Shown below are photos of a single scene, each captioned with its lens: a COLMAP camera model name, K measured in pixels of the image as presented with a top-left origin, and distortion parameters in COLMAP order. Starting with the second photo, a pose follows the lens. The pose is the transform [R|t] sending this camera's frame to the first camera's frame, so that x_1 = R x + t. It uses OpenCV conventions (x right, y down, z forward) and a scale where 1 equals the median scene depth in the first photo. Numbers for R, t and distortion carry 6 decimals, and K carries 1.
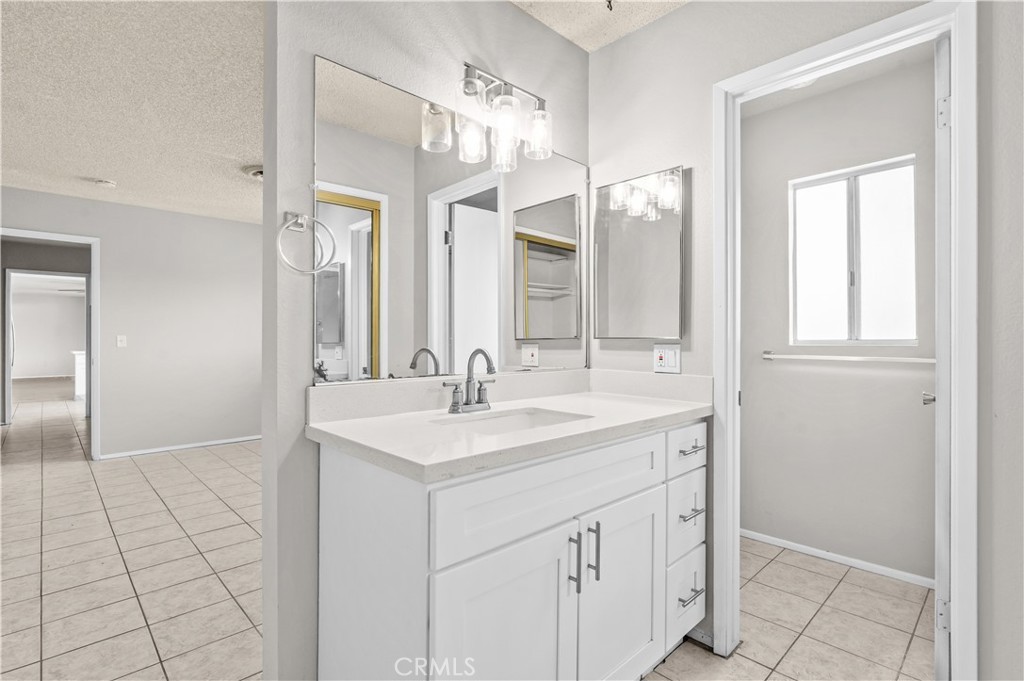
lens RADIAL K [[490.4, 0, 512.0], [0, 490.4, 340.5], [0, 0, 1]] dist [0.000072, 0.000579]
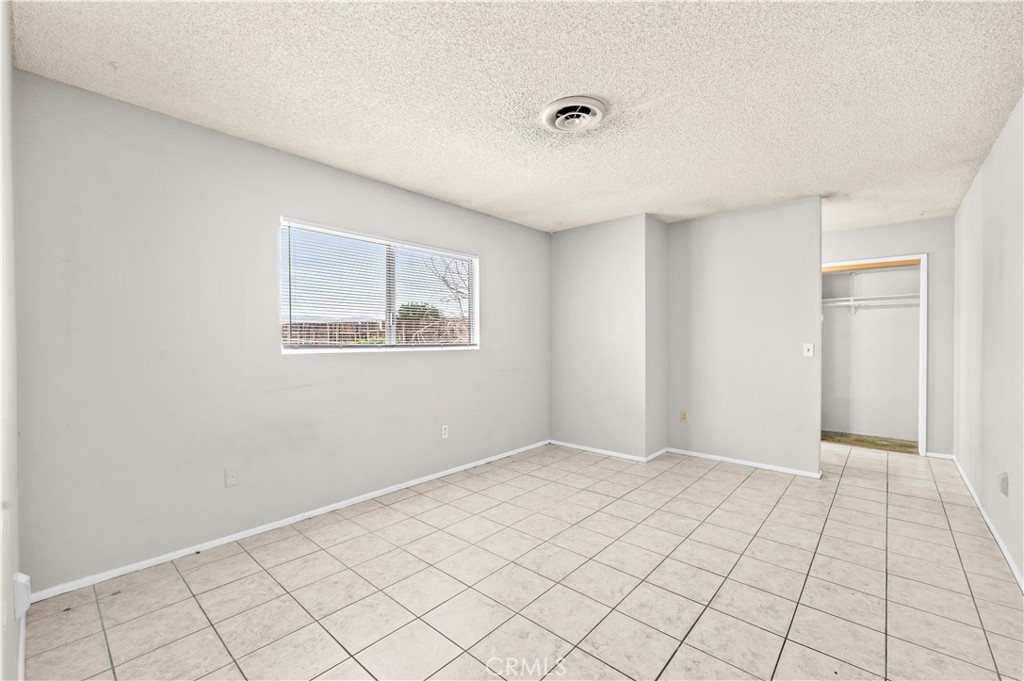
lens RADIAL K [[426.6, 0, 512.0], [0, 426.6, 340.5], [0, 0, 1]] dist [-0.000095, 0.000029]
pose [[-0.083942, -0.009879, 0.996422, -1.094234], [0.001959, 0.999947, 0.010079, -0.025959], [-0.996469, 0.002798, -0.083918, 1.141893]]
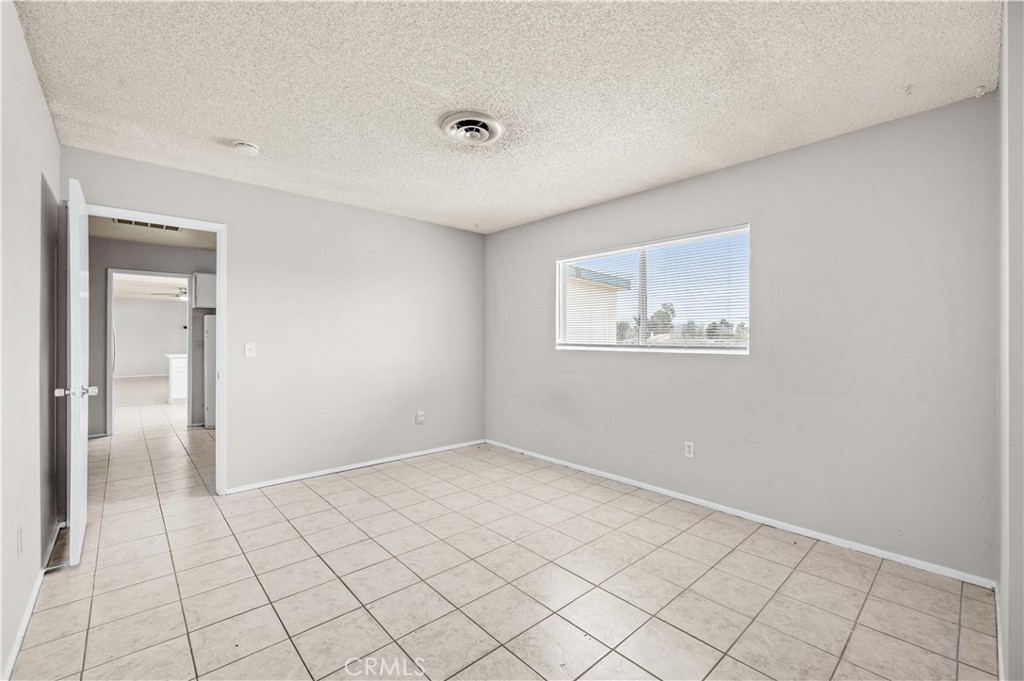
lens RADIAL K [[433.7, 0, 516.0], [0, 433.7, 338.5], [0, 0, 1]] dist [-0.003178, -0.000199]
pose [[0.999620, 0.000345, -0.027578, -0.409573], [-0.000464, 0.999991, -0.004327, -0.018602], [0.027576, 0.004338, 0.999610, 0.352261]]
